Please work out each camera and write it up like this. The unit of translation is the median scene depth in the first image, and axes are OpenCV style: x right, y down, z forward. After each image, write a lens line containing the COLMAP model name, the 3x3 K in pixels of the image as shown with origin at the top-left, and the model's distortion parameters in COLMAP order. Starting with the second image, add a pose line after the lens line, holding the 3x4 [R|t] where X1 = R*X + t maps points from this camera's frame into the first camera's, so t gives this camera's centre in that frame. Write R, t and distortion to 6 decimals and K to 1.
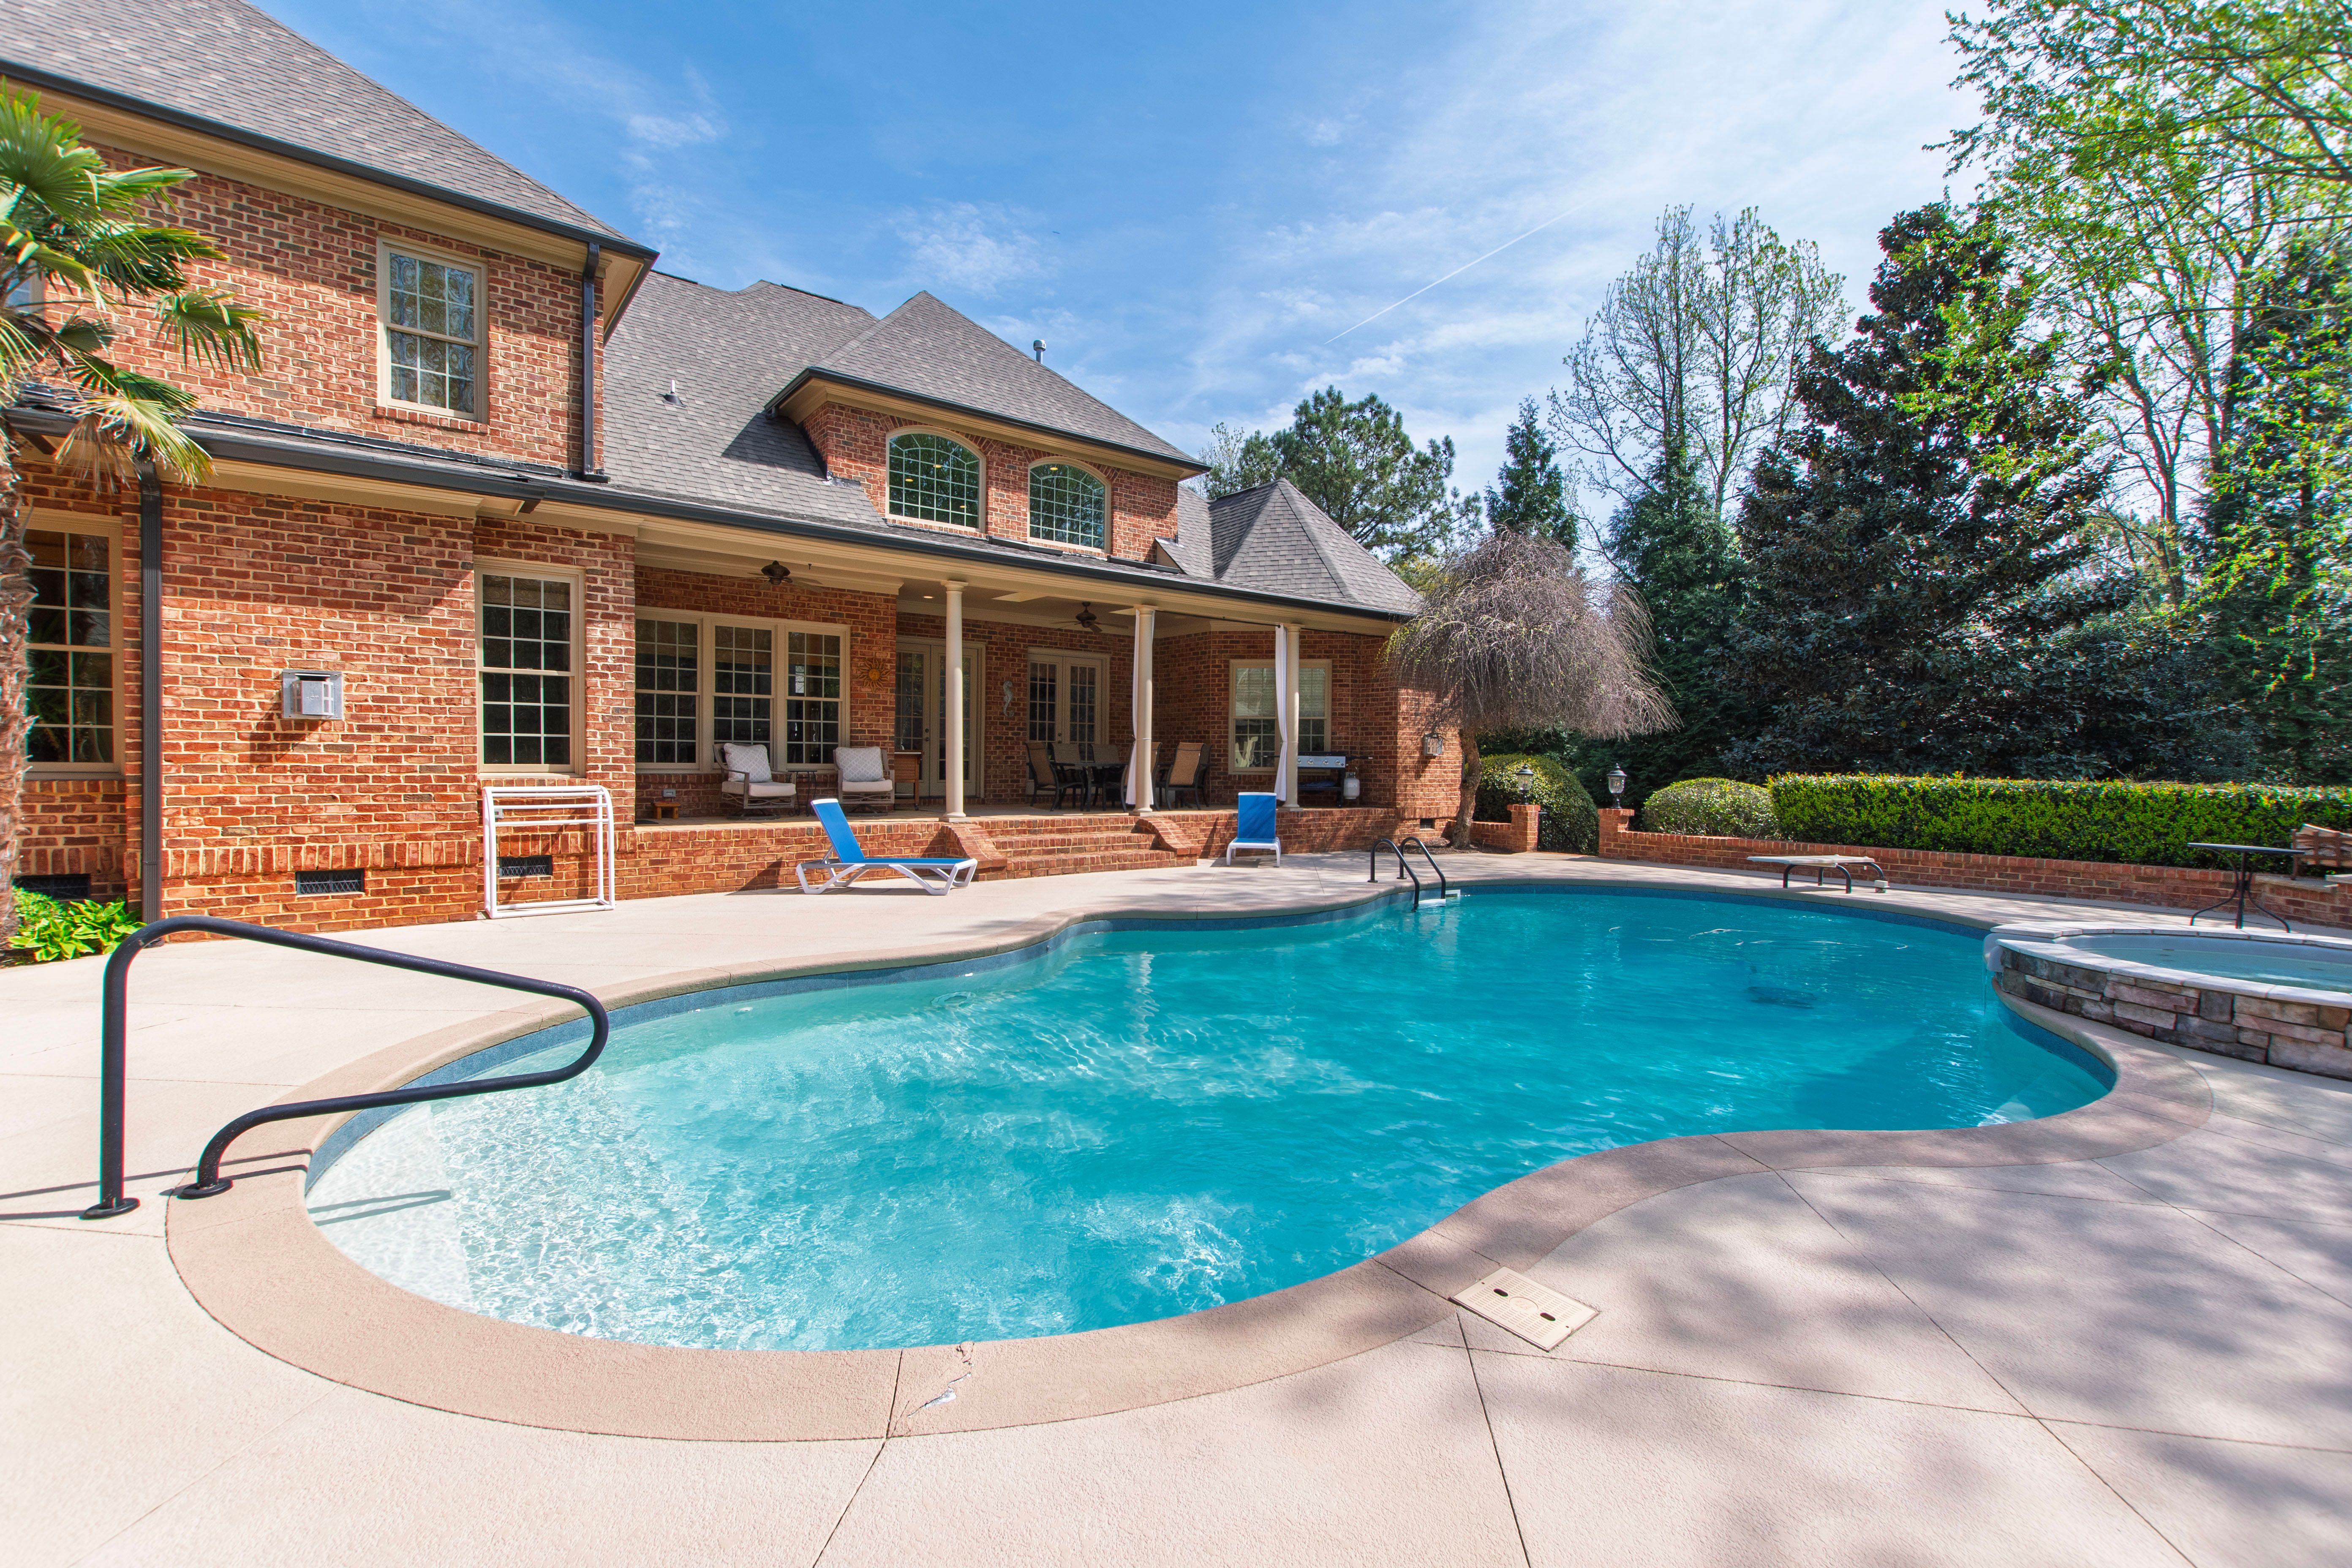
lens RADIAL K [[1053.9, 0, 1165.1], [0, 1053.9, 793.2], [0, 0, 1]] dist [-0.000776, -0.007242]
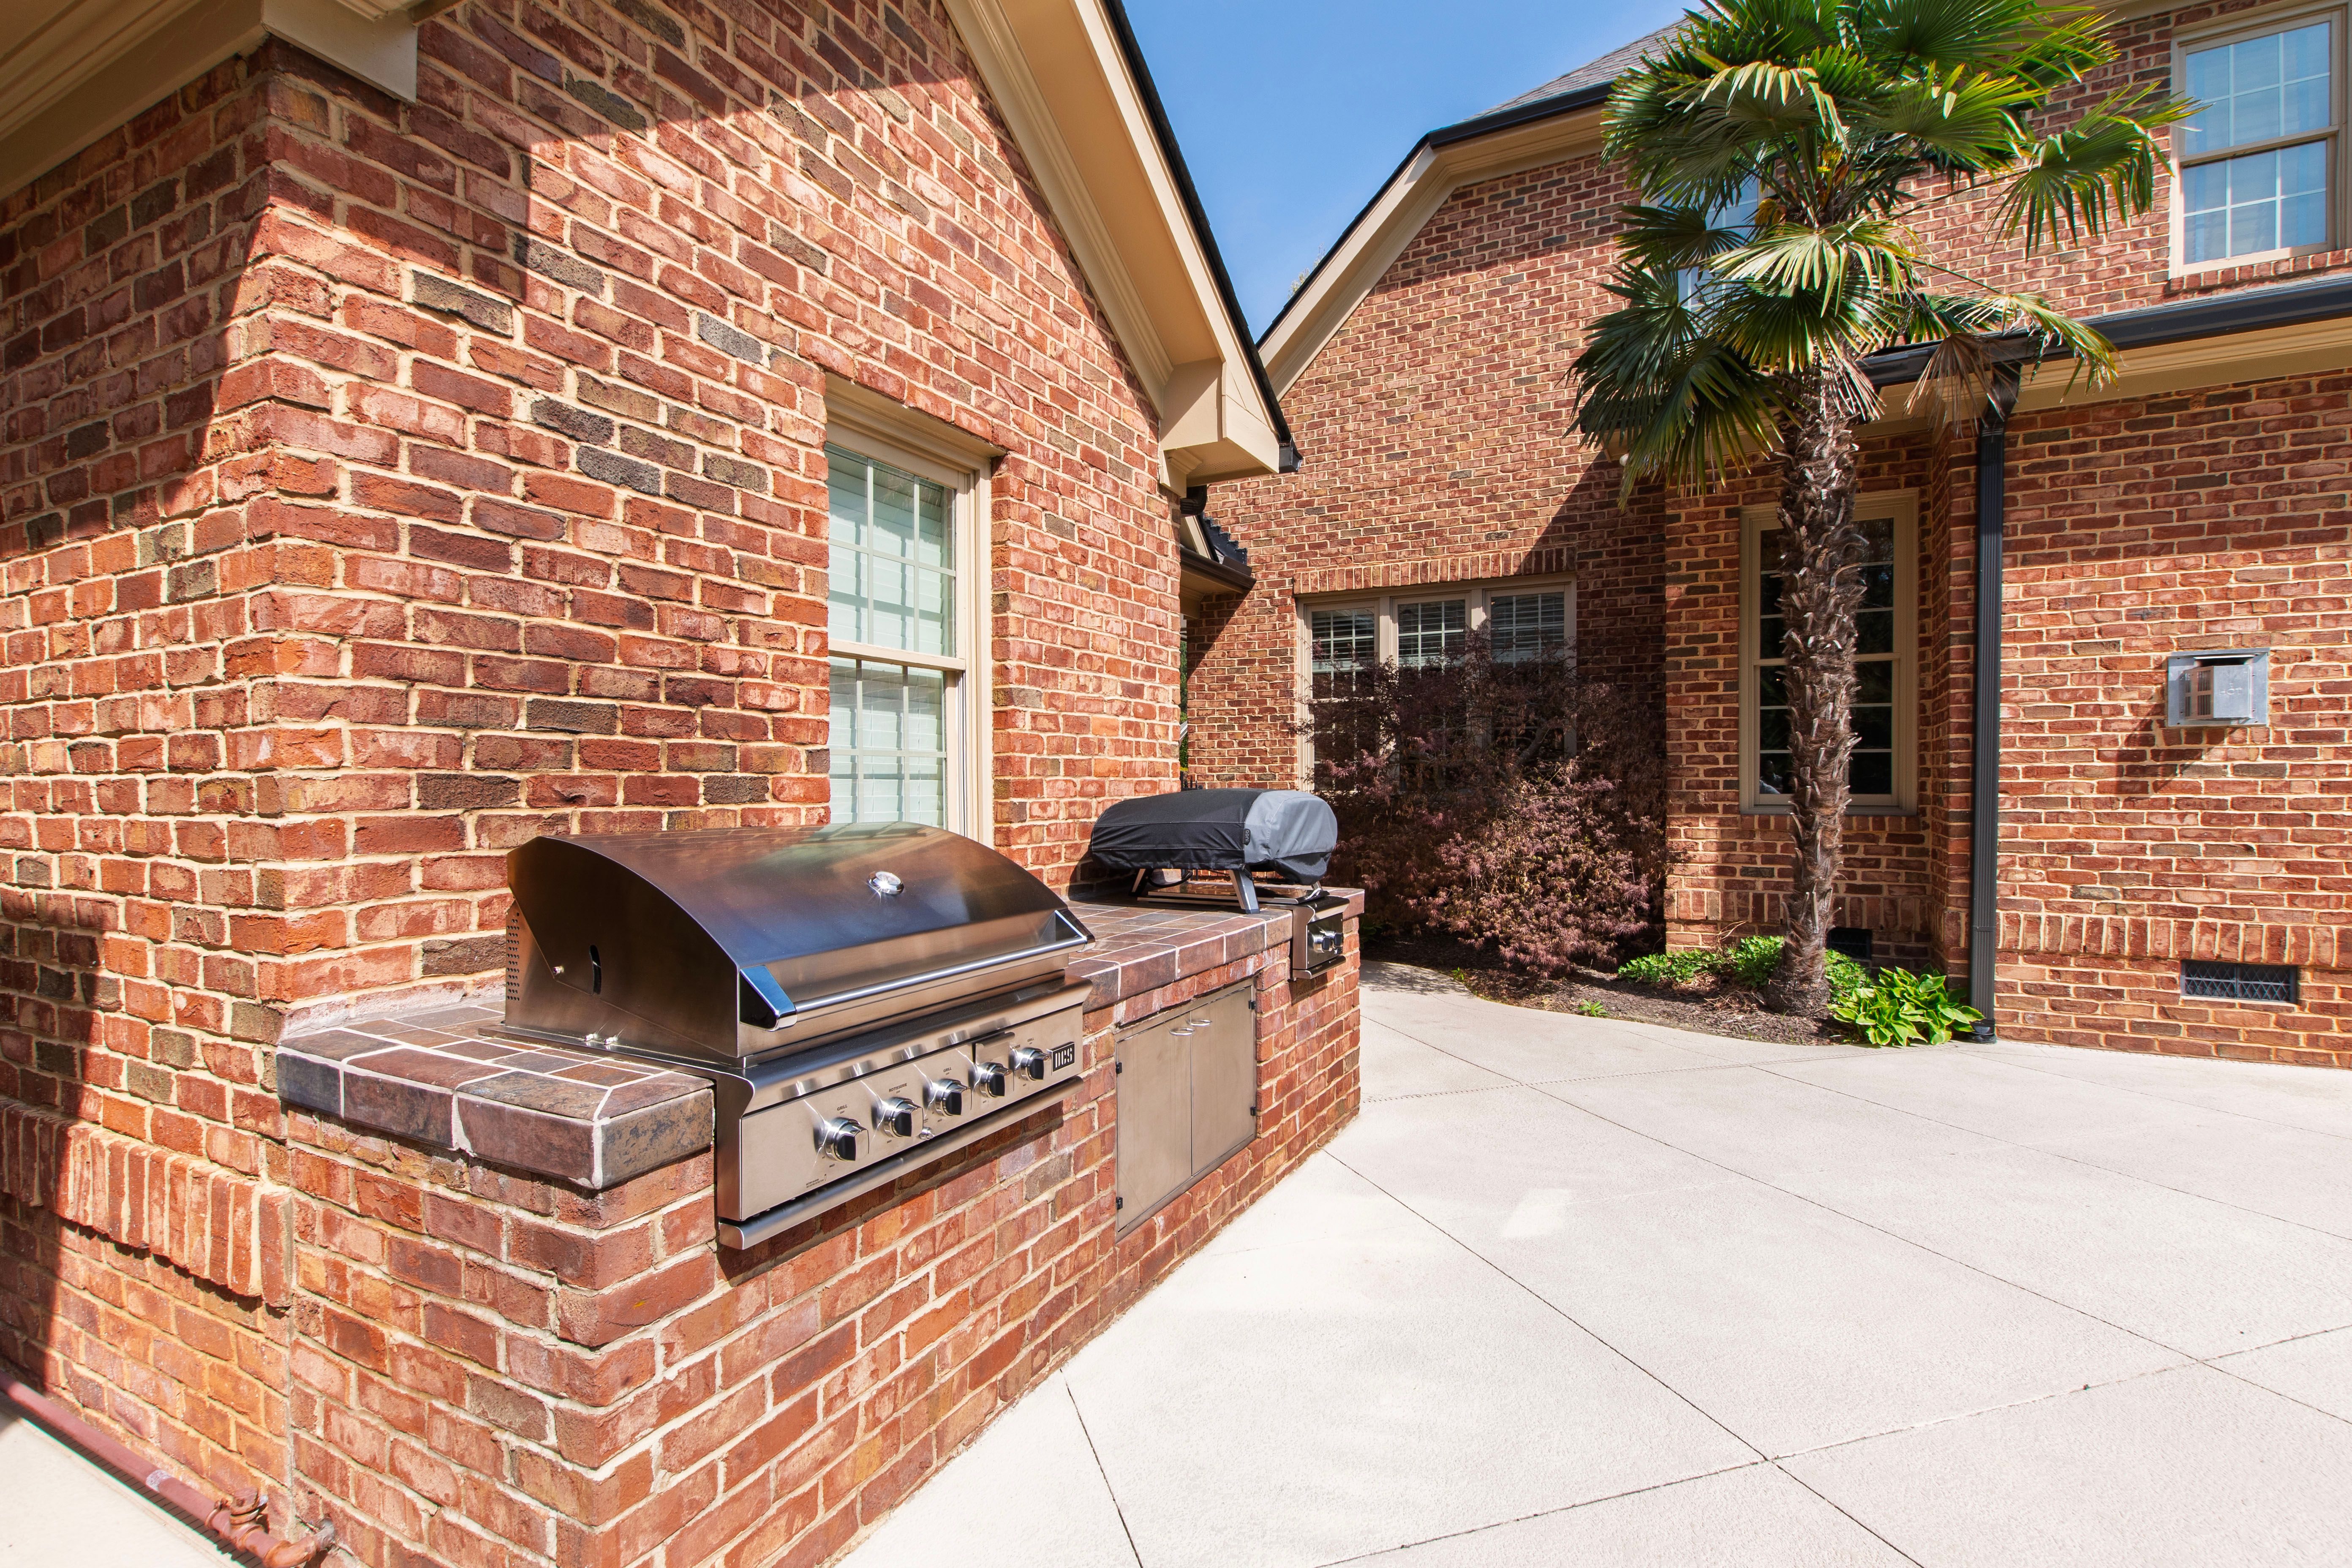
lens RADIAL K [[1049.3, 0, 1173.7], [0, 1049.3, 797.7], [0, 0, 1]] dist [0.000966, -0.000062]
pose [[0.413672, -0.000138, -0.910426, -0.488034], [-0.021734, 0.999714, -0.010027, -0.006135], [0.910167, 0.023935, 0.413550, 0.151960]]
